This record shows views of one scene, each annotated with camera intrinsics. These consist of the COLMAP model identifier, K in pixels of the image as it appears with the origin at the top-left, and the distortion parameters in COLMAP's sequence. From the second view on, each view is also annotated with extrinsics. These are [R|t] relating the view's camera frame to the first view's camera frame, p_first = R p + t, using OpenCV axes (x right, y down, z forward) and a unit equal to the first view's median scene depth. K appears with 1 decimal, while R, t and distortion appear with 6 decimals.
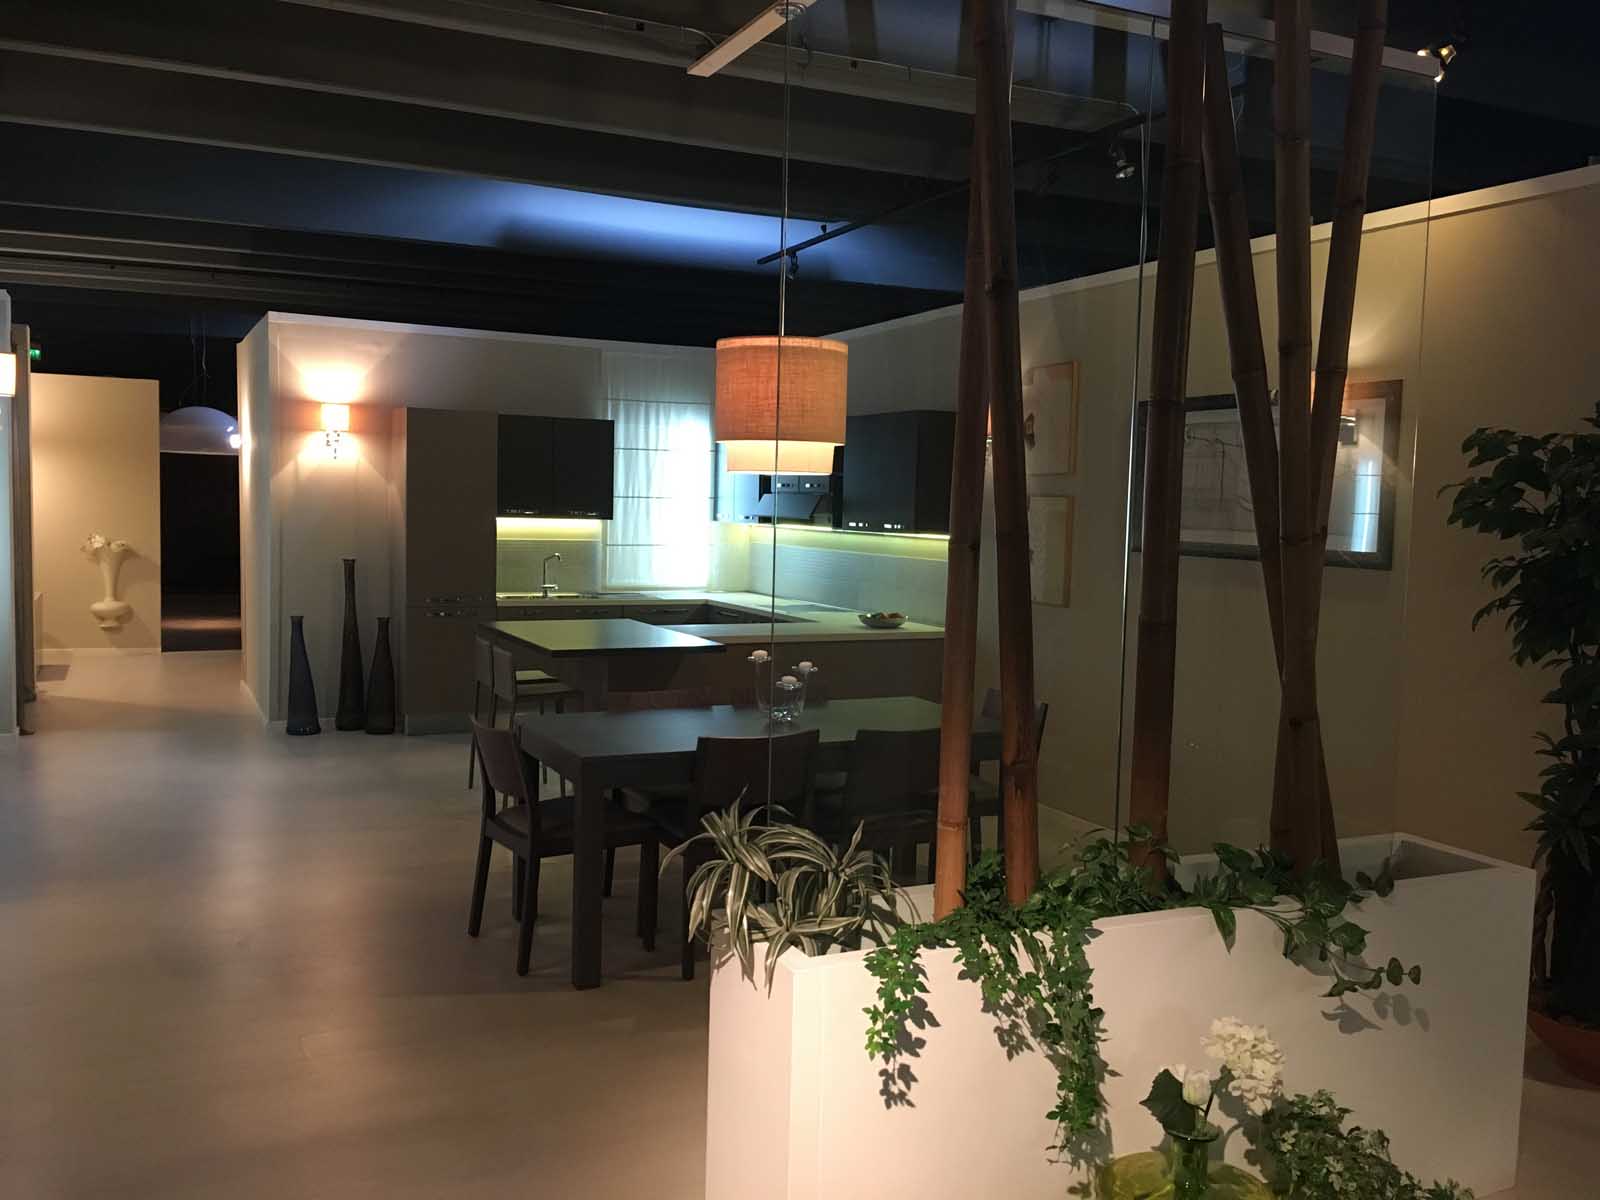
lens RADIAL K [[1376.2, 0, 803.4], [0, 1376.2, 601.8], [0, 0, 1]] dist [0.017008, -0.009994]
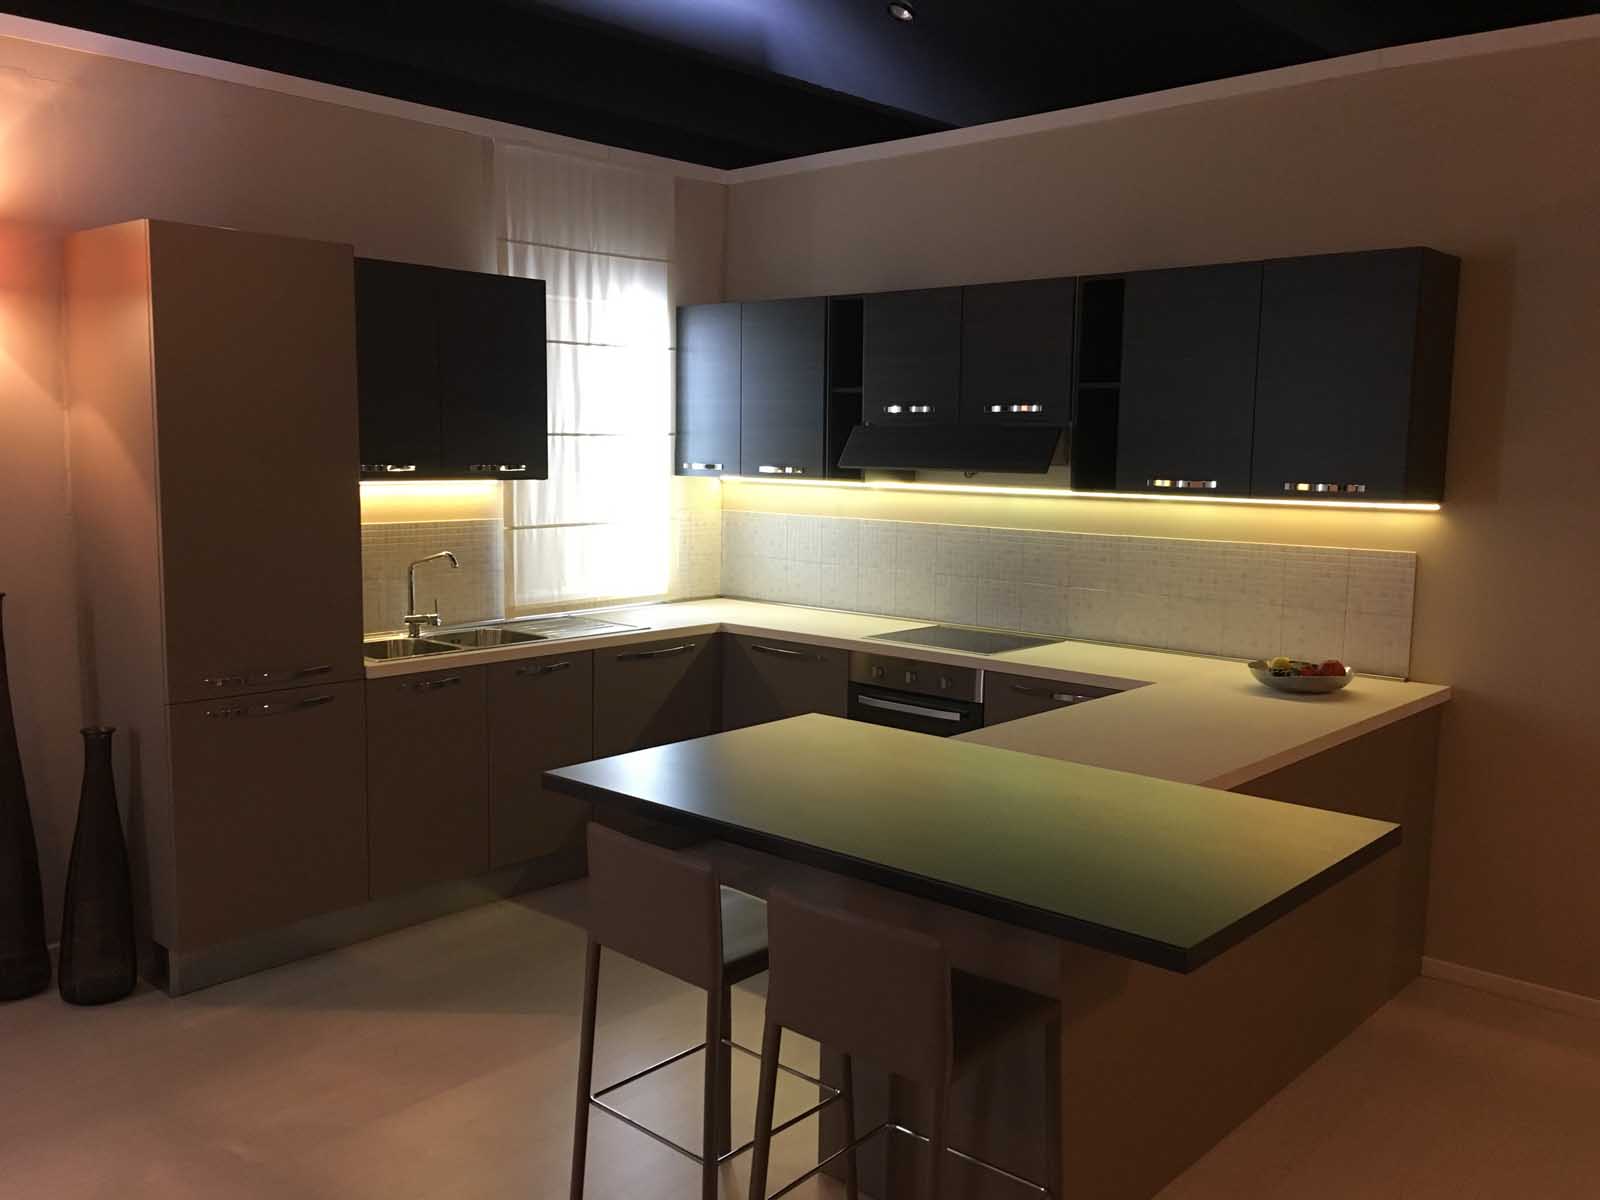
lens RADIAL K [[1376.2, 0, 794.4], [0, 1376.2, 601.0], [0, 0, 1]] dist [0.017008, -0.009994]
pose [[0.927813, -0.054596, 0.369028, -0.243480], [0.036319, 0.997753, 0.056301, -0.040058], [-0.371272, -0.038834, 0.927712, 0.493807]]
